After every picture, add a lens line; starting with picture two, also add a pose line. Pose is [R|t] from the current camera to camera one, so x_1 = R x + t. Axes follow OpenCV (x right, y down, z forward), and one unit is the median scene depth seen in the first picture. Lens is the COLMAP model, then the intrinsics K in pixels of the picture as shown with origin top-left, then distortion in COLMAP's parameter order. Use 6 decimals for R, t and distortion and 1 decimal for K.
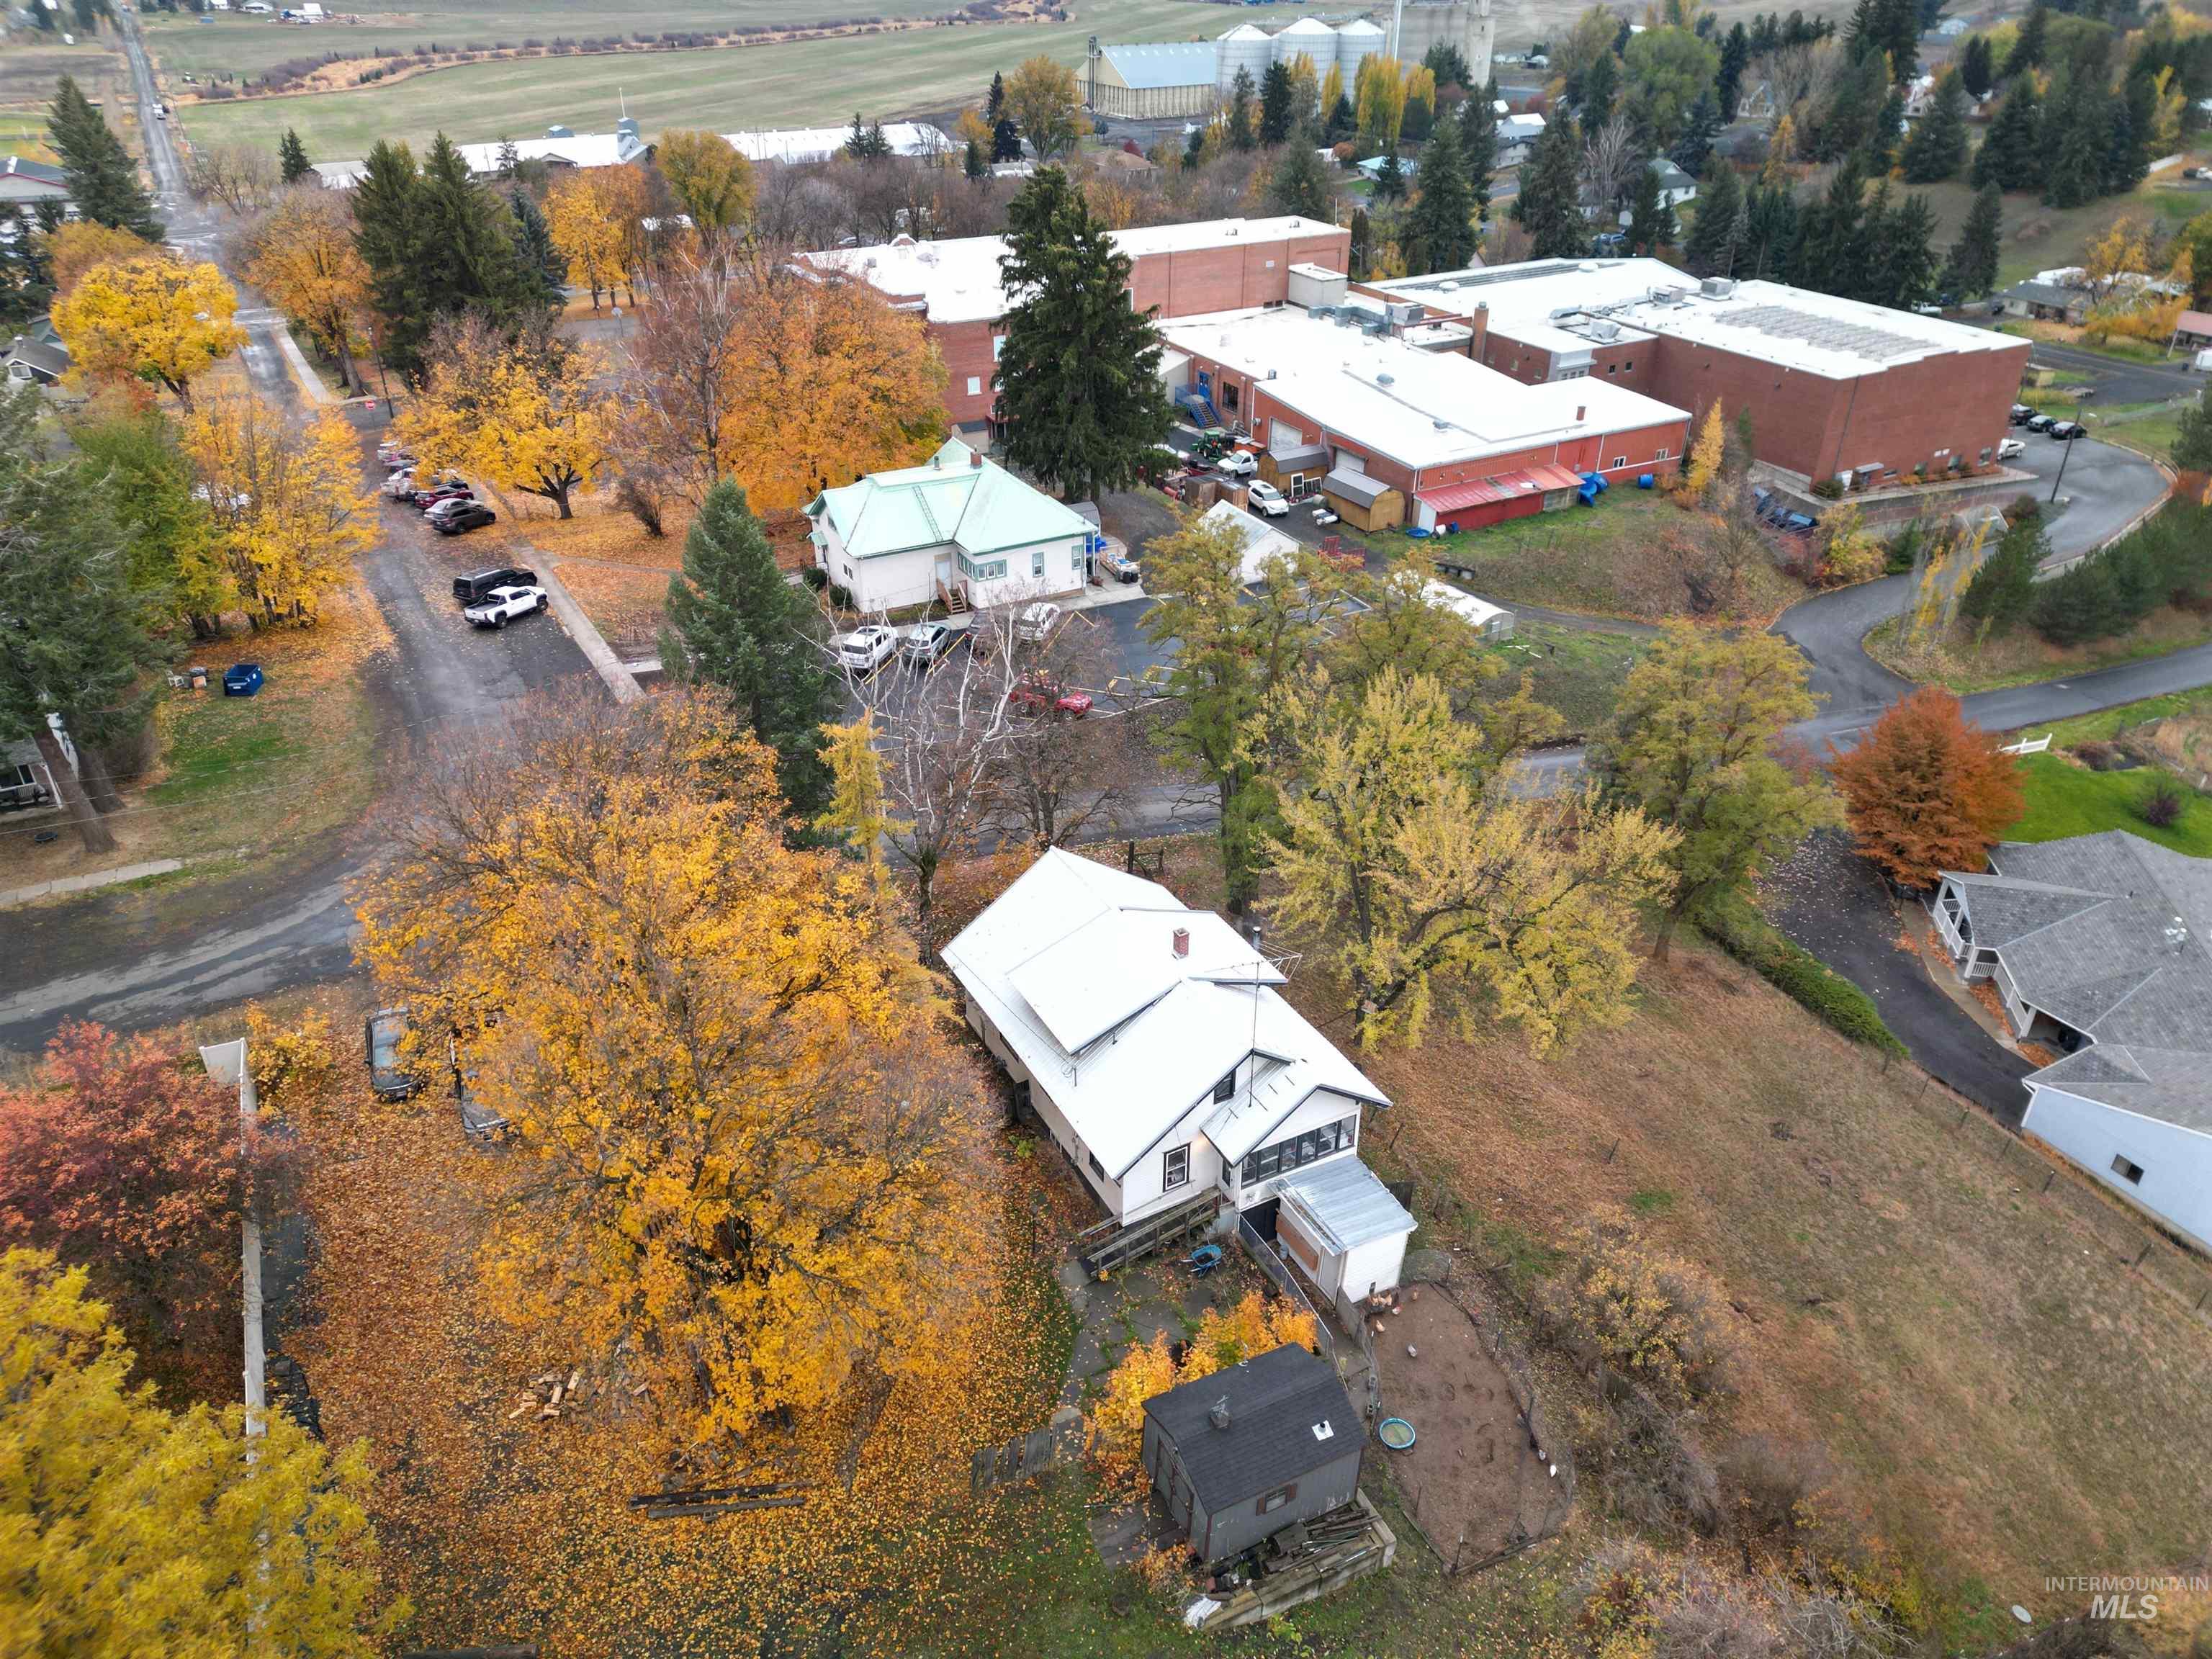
lens RADIAL K [[1521.4, 0, 1100.2], [0, 1521.4, 861.6], [0, 0, 1]] dist [0.044331, -0.022786]
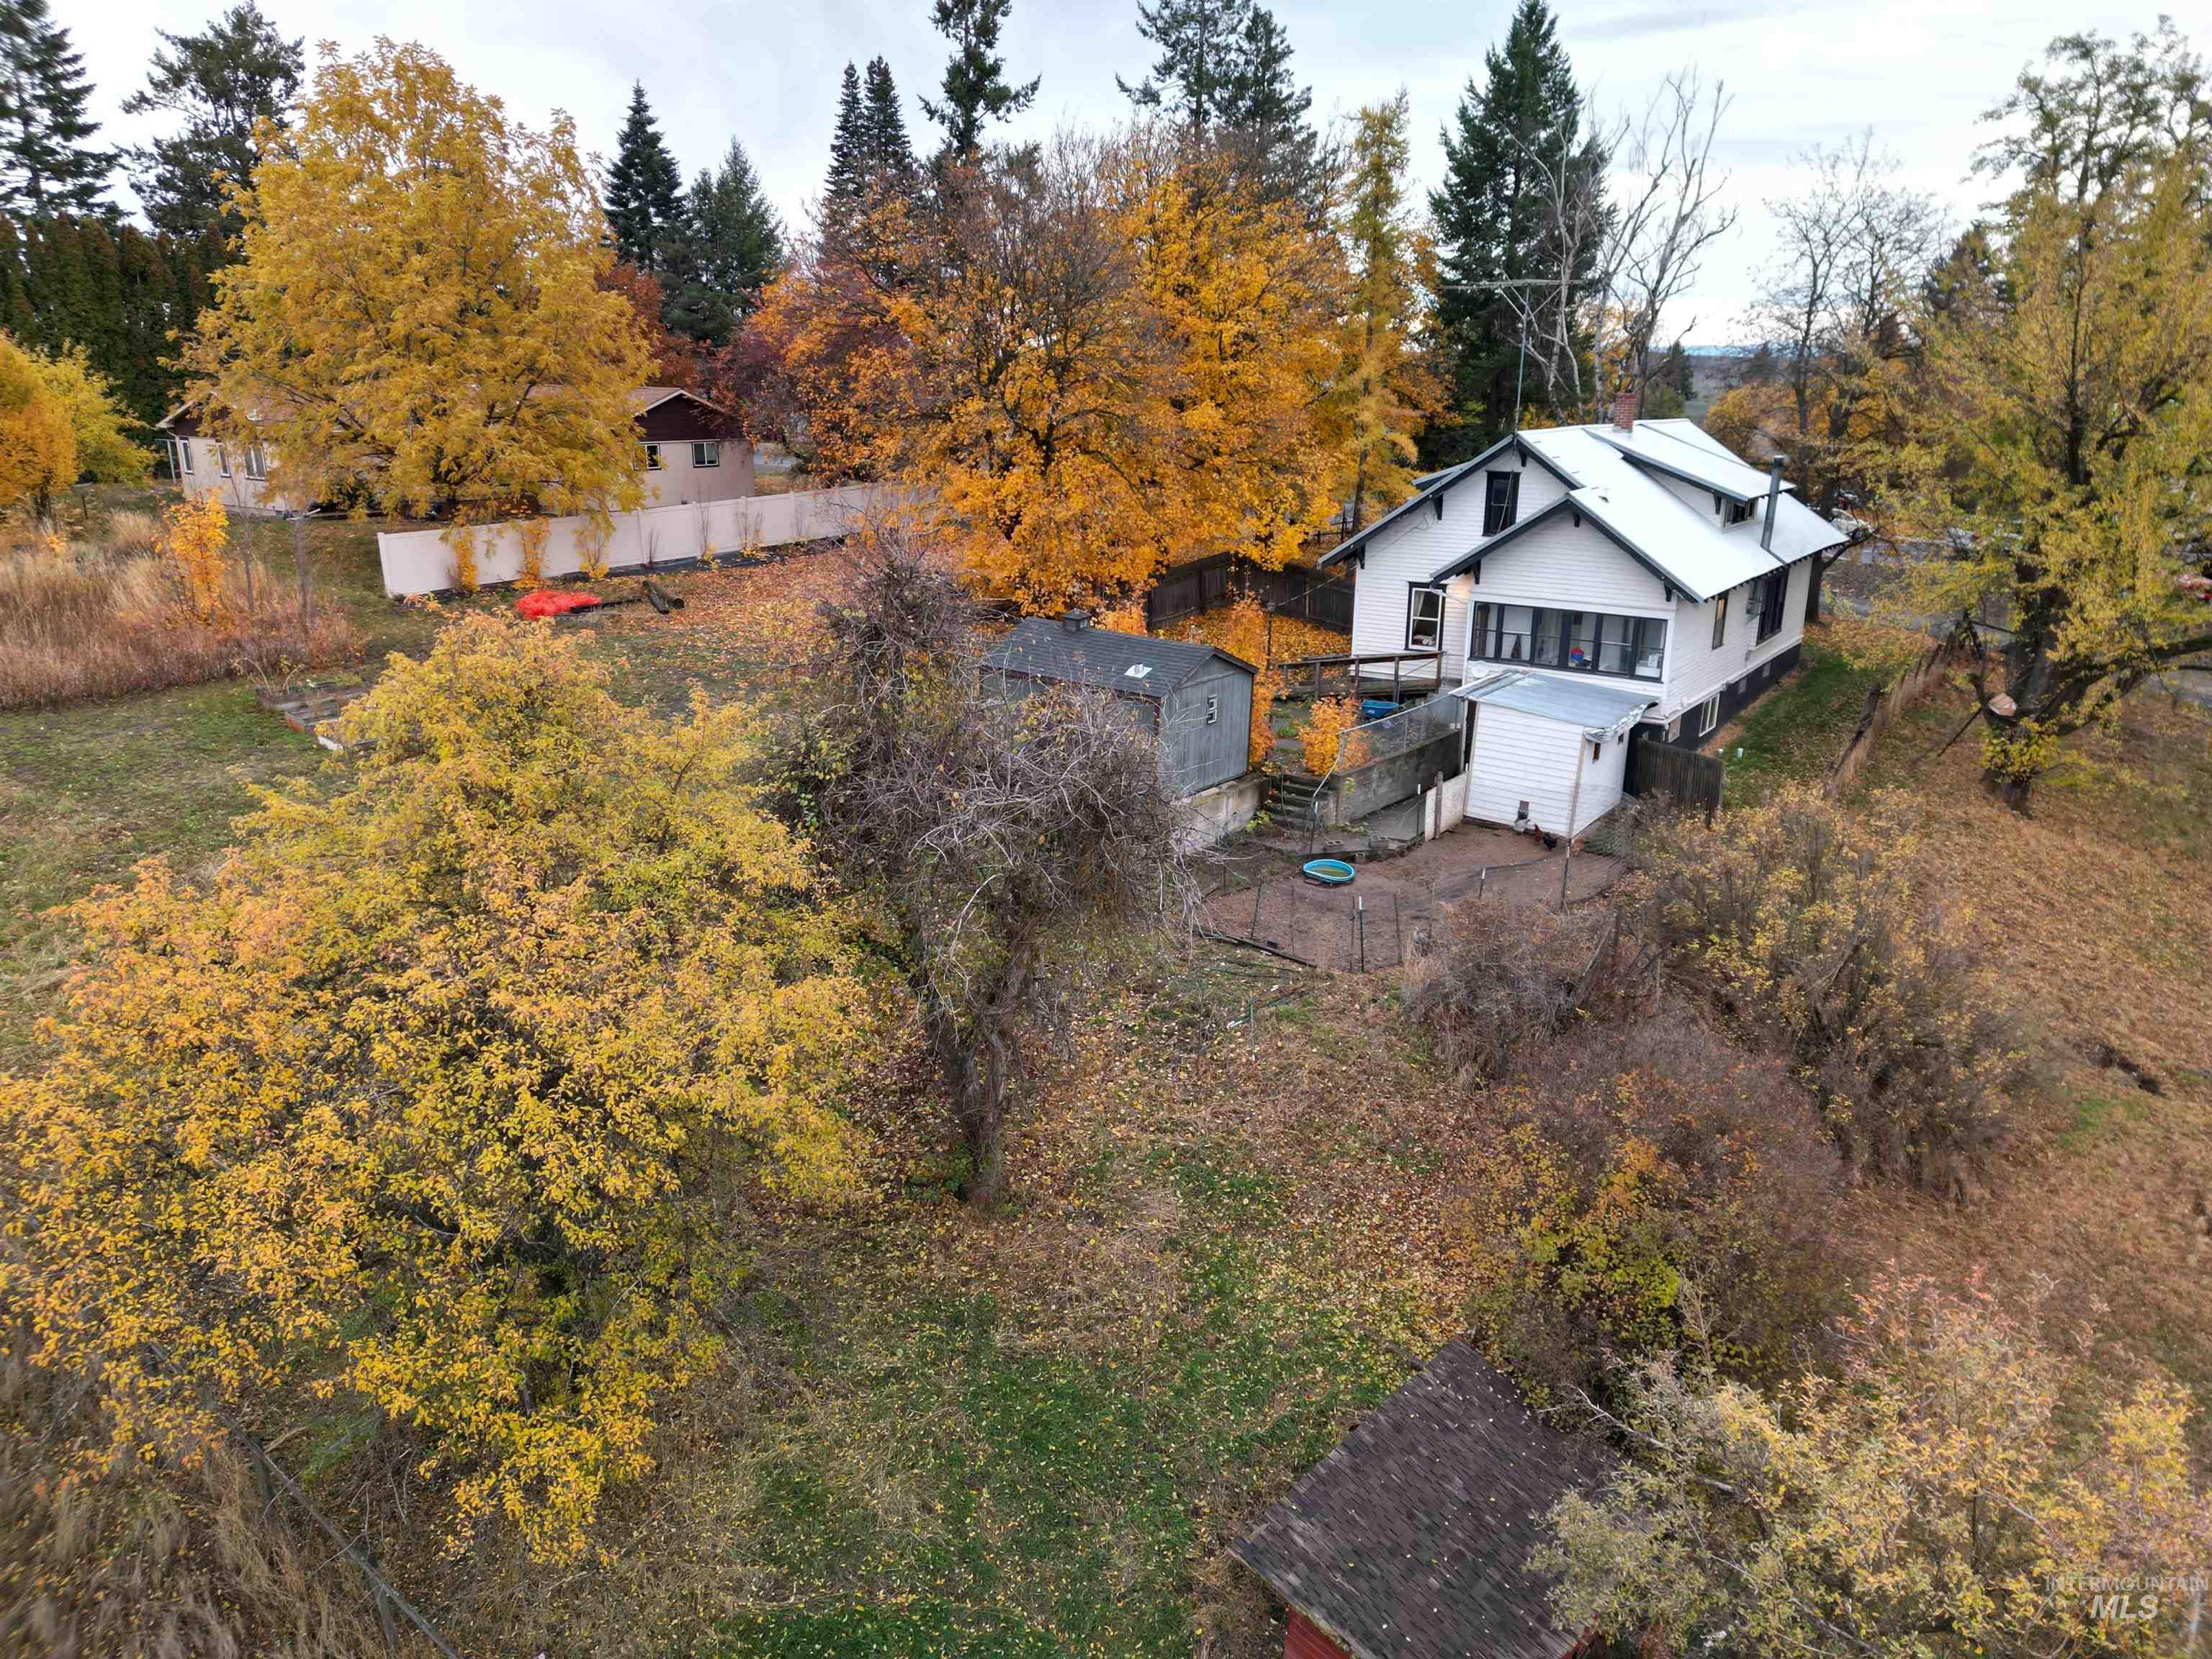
lens RADIAL K [[1521.4, 0, 1100.2], [0, 1521.4, 861.6], [0, 0, 1]] dist [0.044331, -0.022786]
pose [[0.446464, 0.272435, -0.852320, 0.671644], [-0.471208, 0.881332, 0.034879, 0.359433], [0.760679, 0.386047, 0.521857, 0.507874]]
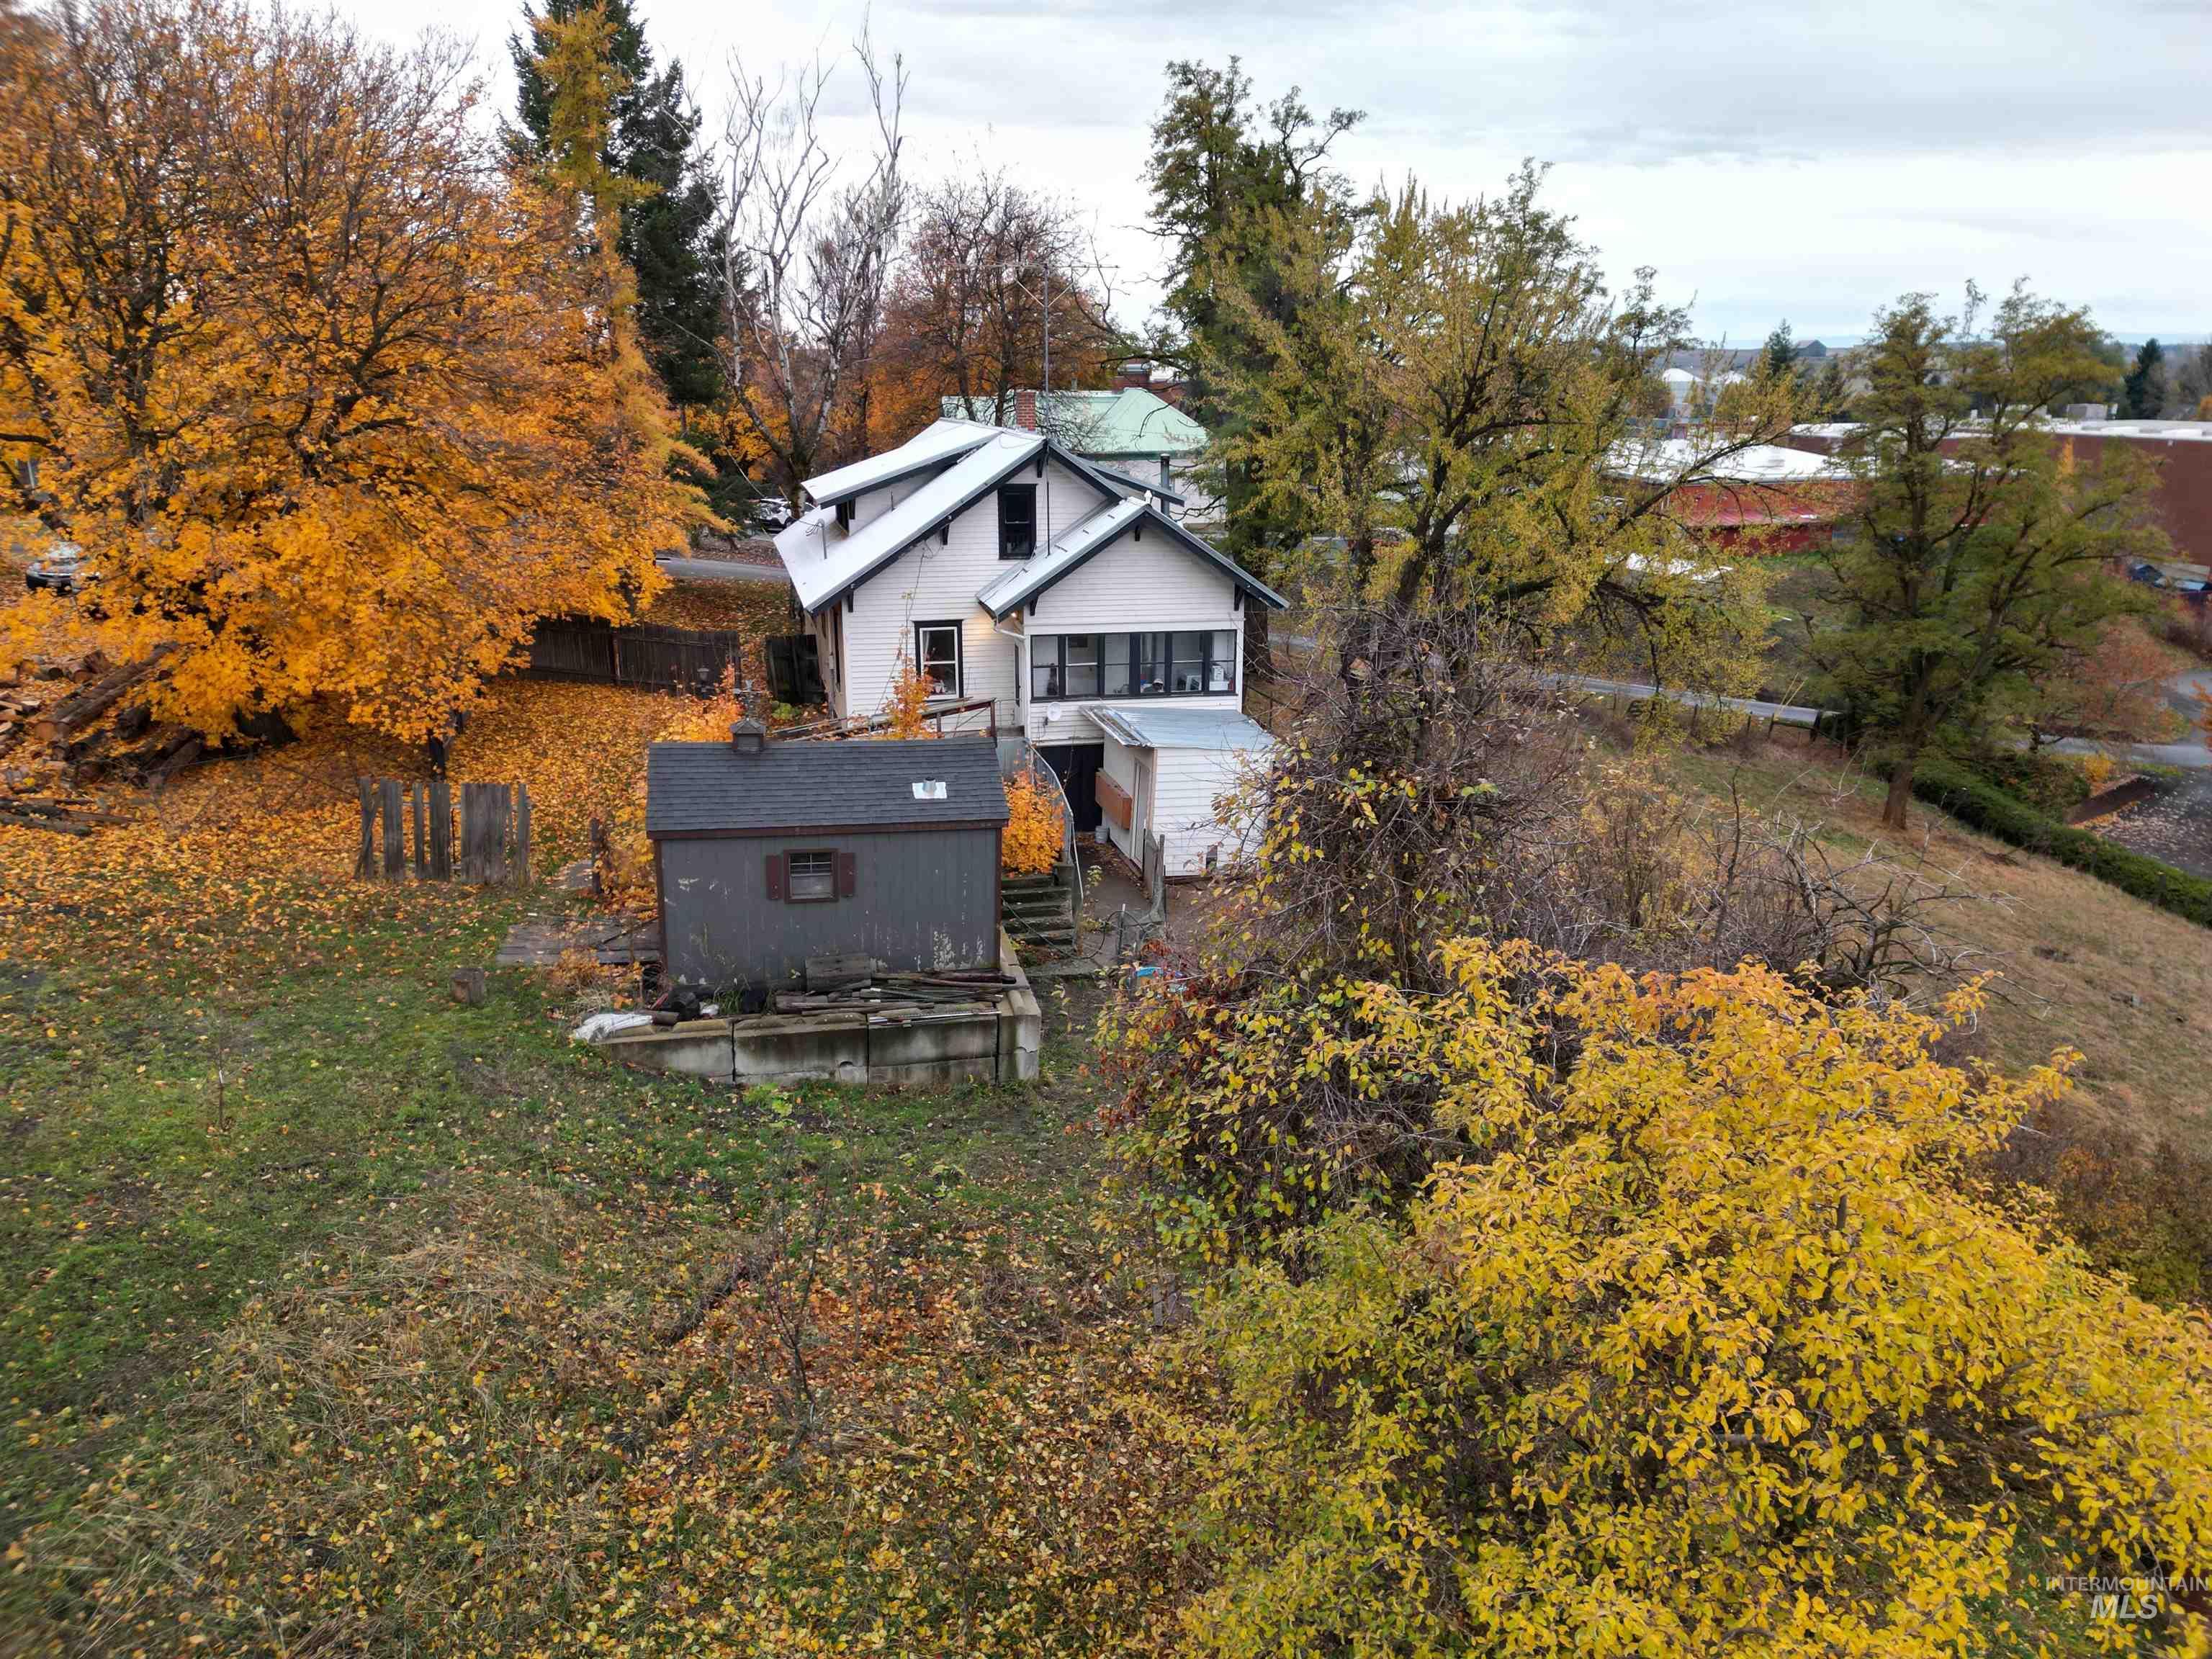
lens RADIAL K [[1521.4, 0, 1100.2], [0, 1521.4, 861.6], [0, 0, 1]] dist [0.044331, -0.022786]
pose [[0.969232, 0.080984, -0.232446, 0.274130], [-0.132977, 0.966939, -0.217592, 0.414758], [0.207140, 0.241807, 0.947957, 0.408224]]
